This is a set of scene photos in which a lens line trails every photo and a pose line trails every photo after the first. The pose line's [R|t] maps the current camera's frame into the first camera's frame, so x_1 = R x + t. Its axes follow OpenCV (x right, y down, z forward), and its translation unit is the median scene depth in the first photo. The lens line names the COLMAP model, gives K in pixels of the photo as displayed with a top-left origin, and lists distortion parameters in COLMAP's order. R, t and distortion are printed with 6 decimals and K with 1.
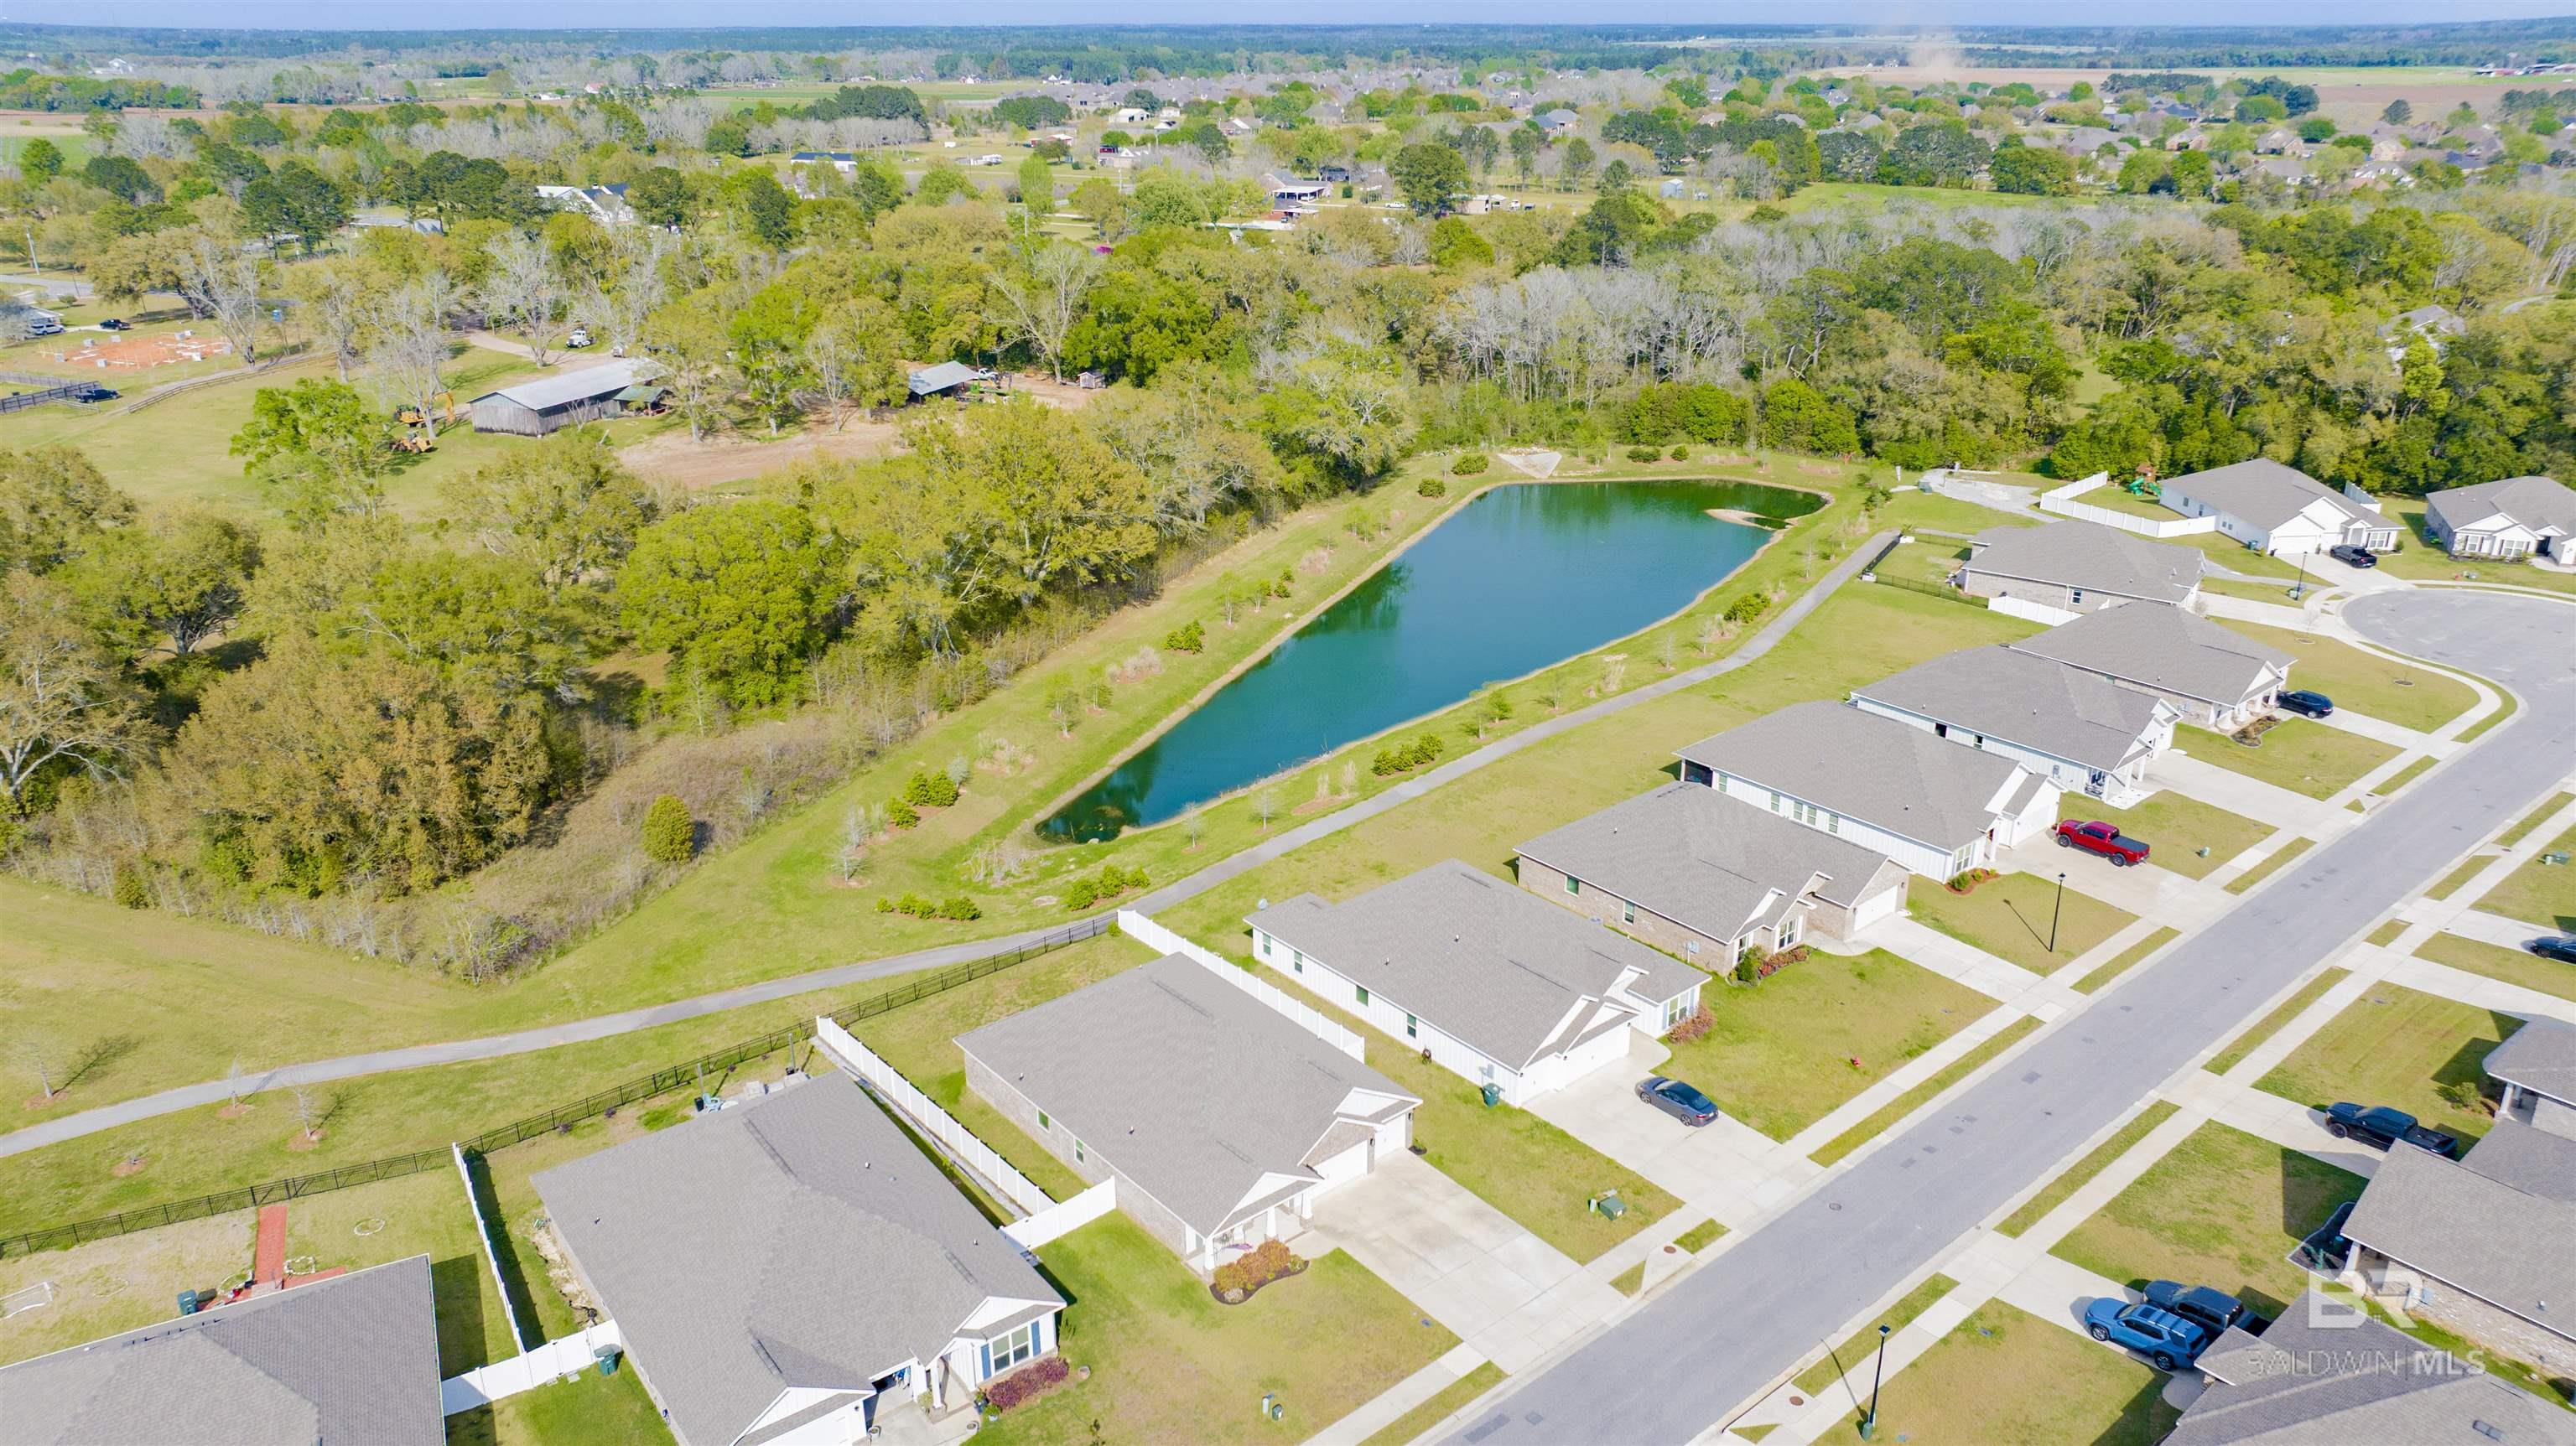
lens RADIAL K [[1808.9, 0, 1288.0], [0, 1808.9, 723.0], [0, 0, 1]] dist [0.003353, -0.037941]
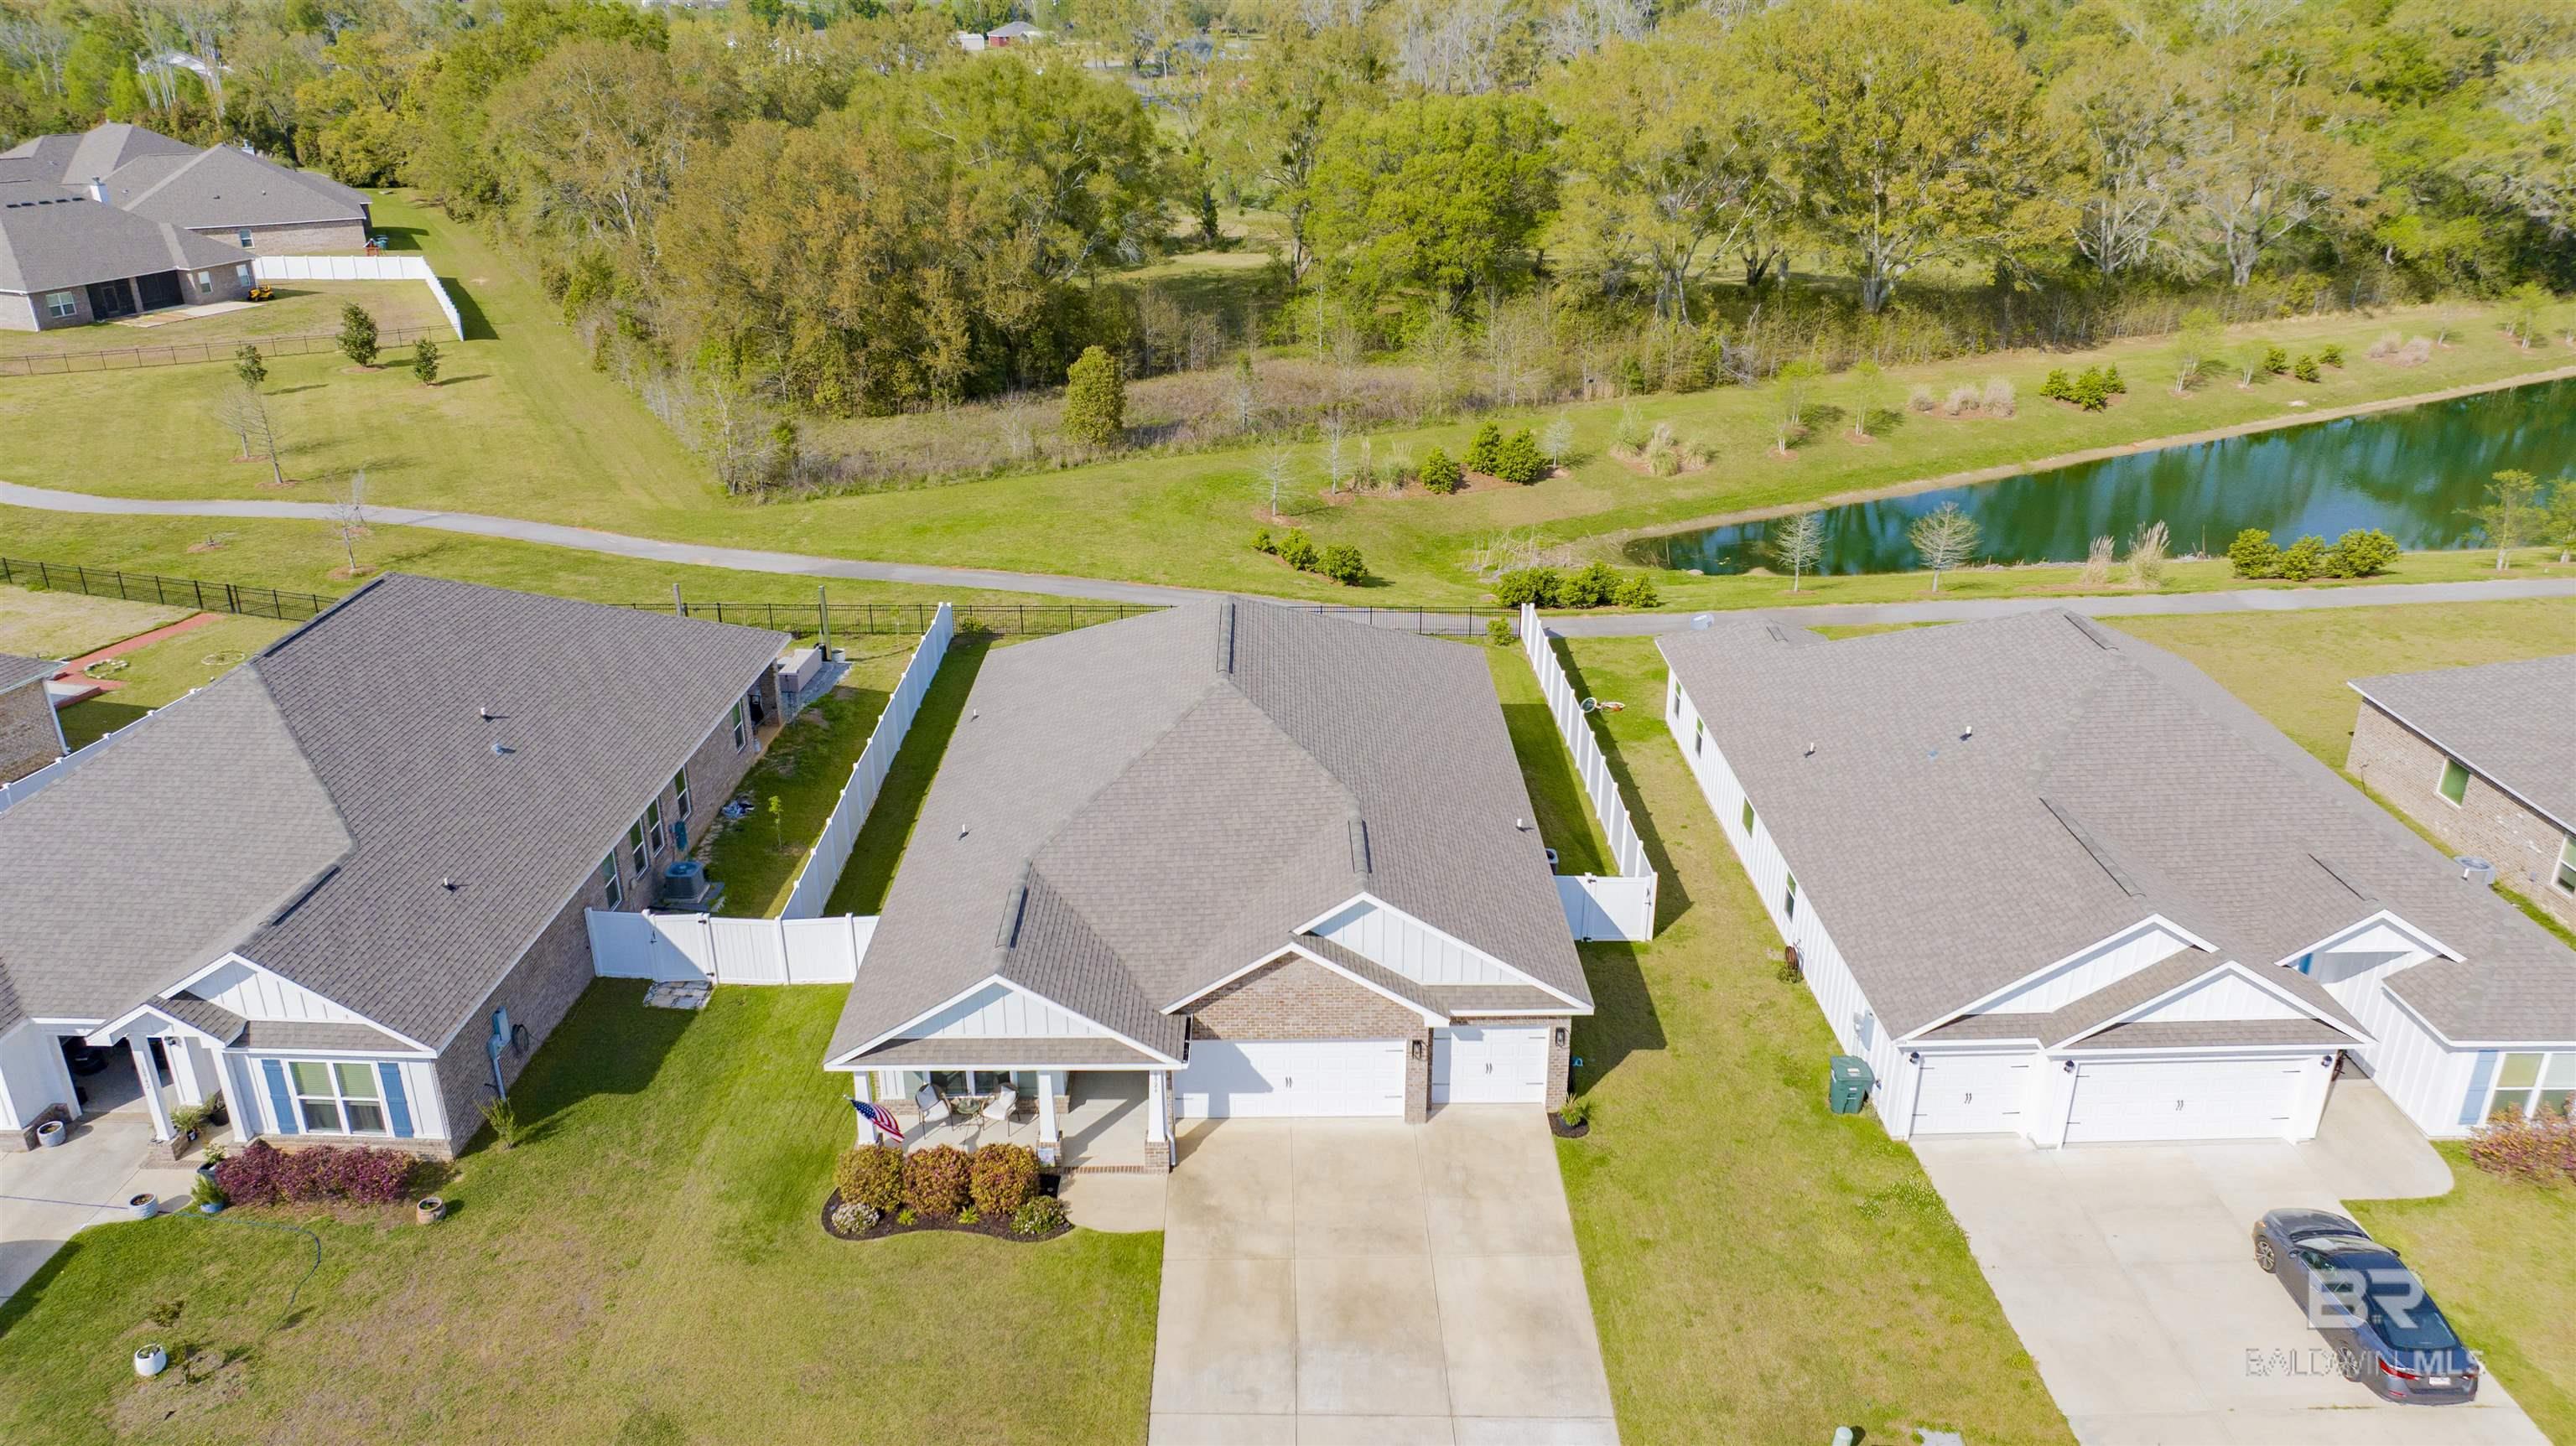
lens RADIAL K [[1814.7, 0, 1294.2], [0, 1814.7, 703.0], [0, 0, 1]] dist [-0.017705, -0.001610]
pose [[0.775604, 0.244736, -0.581844, 0.178260], [-0.231827, 0.967803, 0.098051, 0.089119], [0.587107, 0.058838, 0.807368, 0.472390]]
